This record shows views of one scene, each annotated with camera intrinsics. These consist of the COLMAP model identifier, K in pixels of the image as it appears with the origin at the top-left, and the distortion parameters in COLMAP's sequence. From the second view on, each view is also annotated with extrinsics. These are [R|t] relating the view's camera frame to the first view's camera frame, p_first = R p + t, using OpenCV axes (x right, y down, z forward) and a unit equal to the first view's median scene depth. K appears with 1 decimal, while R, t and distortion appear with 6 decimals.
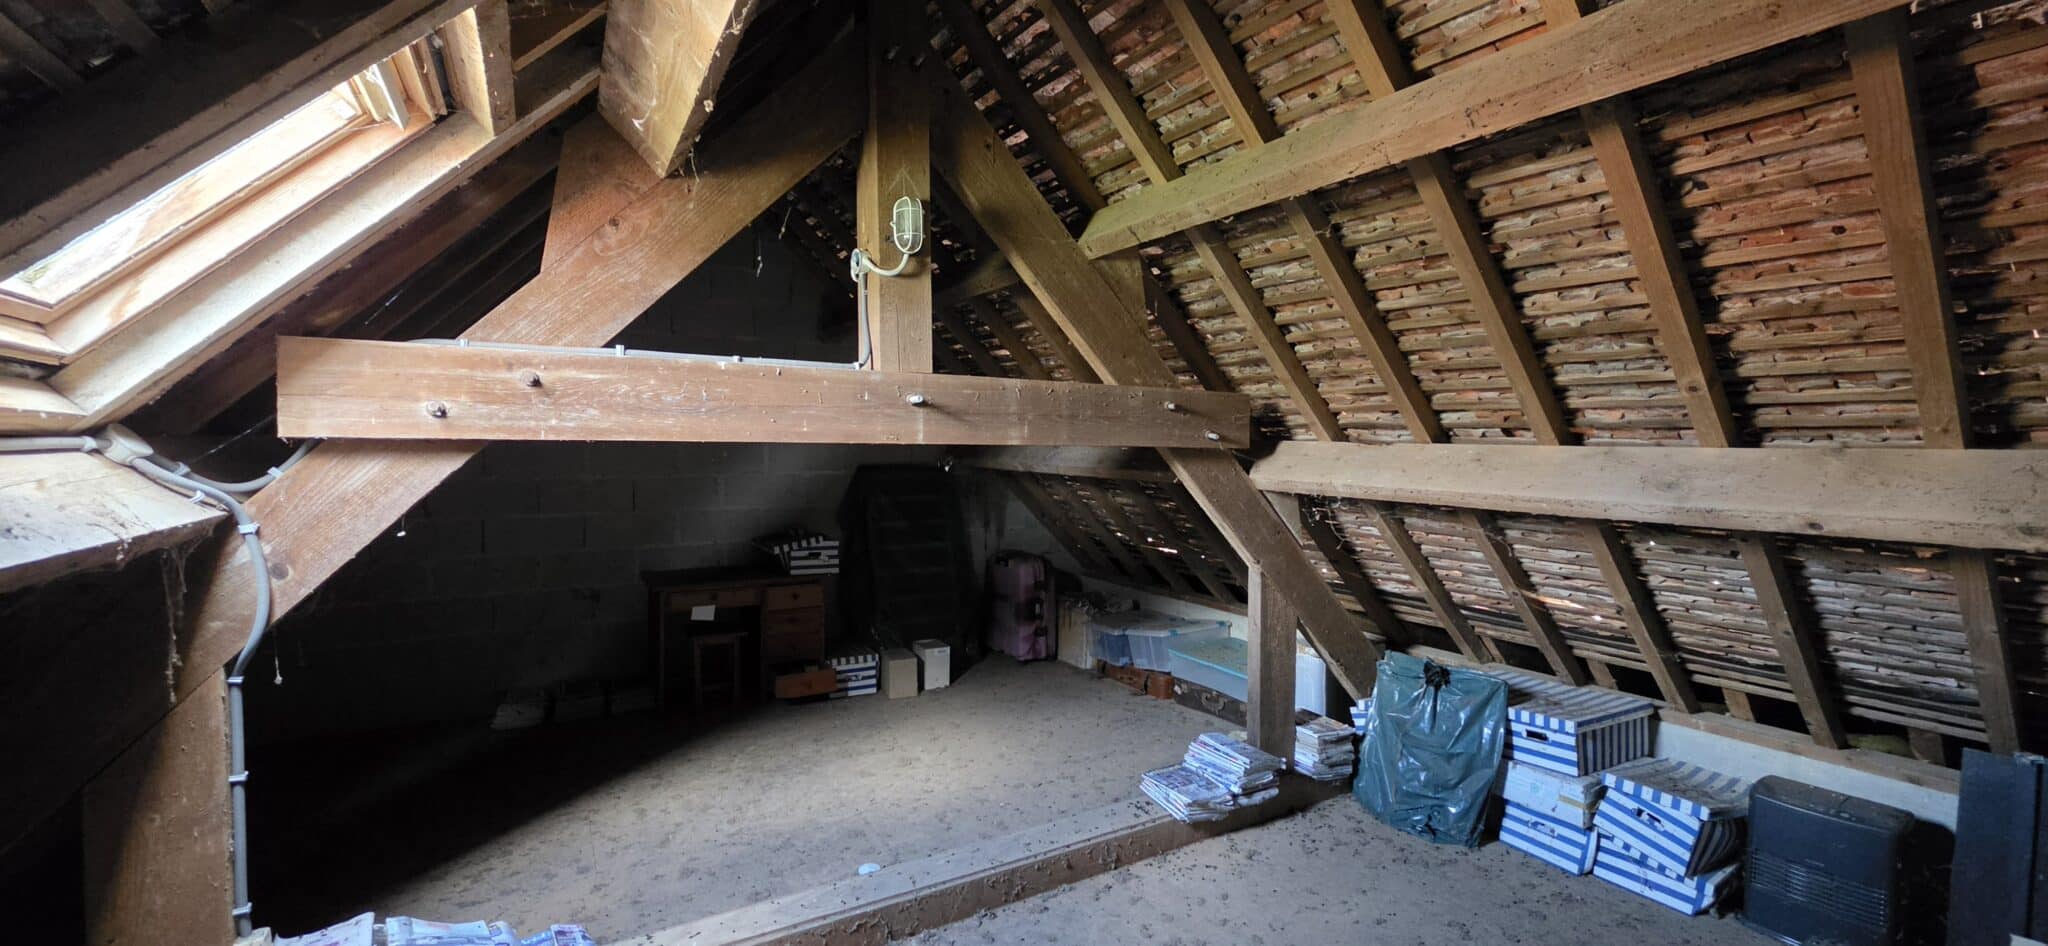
lens RADIAL K [[827.9, 0, 1024.0], [0, 827.9, 473.0], [0, 0, 1]] dist [0.001243, -0.000019]
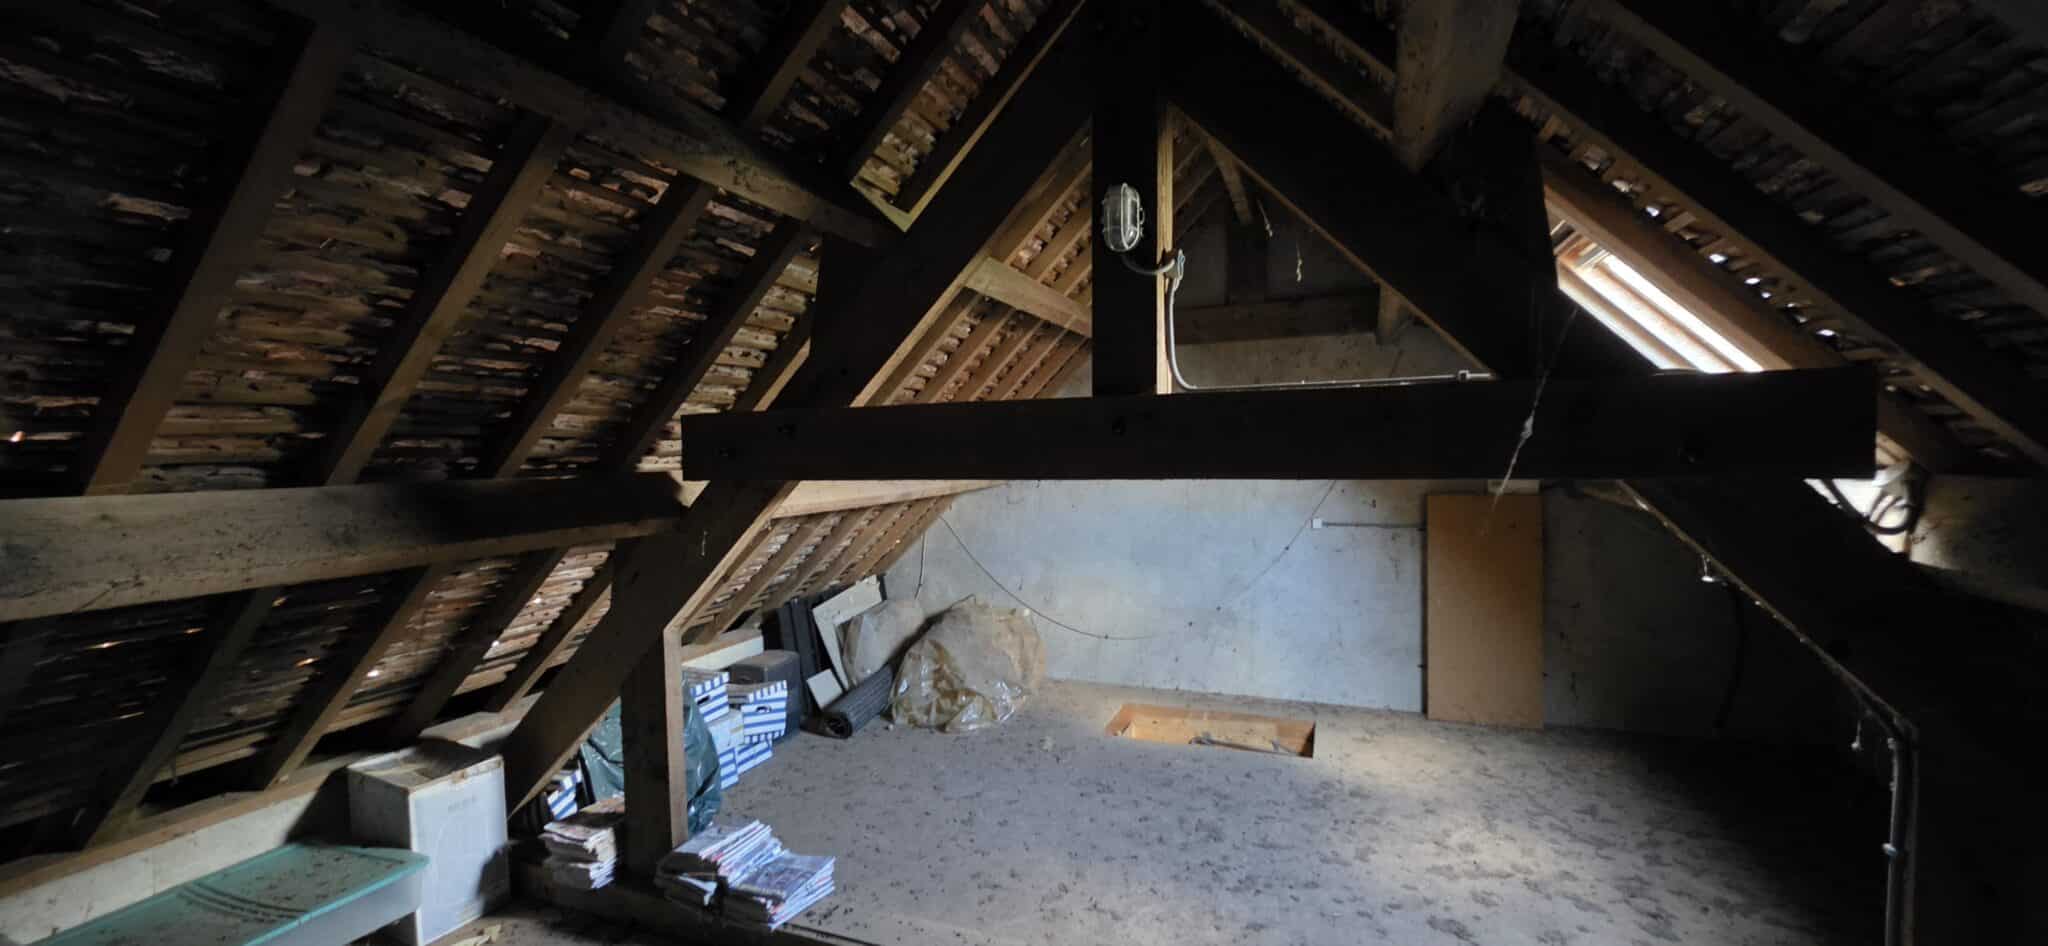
lens RADIAL K [[827.9, 0, 1024.0], [0, 827.9, 473.0], [0, 0, 1]] dist [0.001243, -0.000019]
pose [[-0.623029, -0.022218, 0.781883, -0.722758], [0.041241, 0.997273, 0.061200, -0.091798], [-0.781111, 0.070375, -0.620414, 1.511496]]
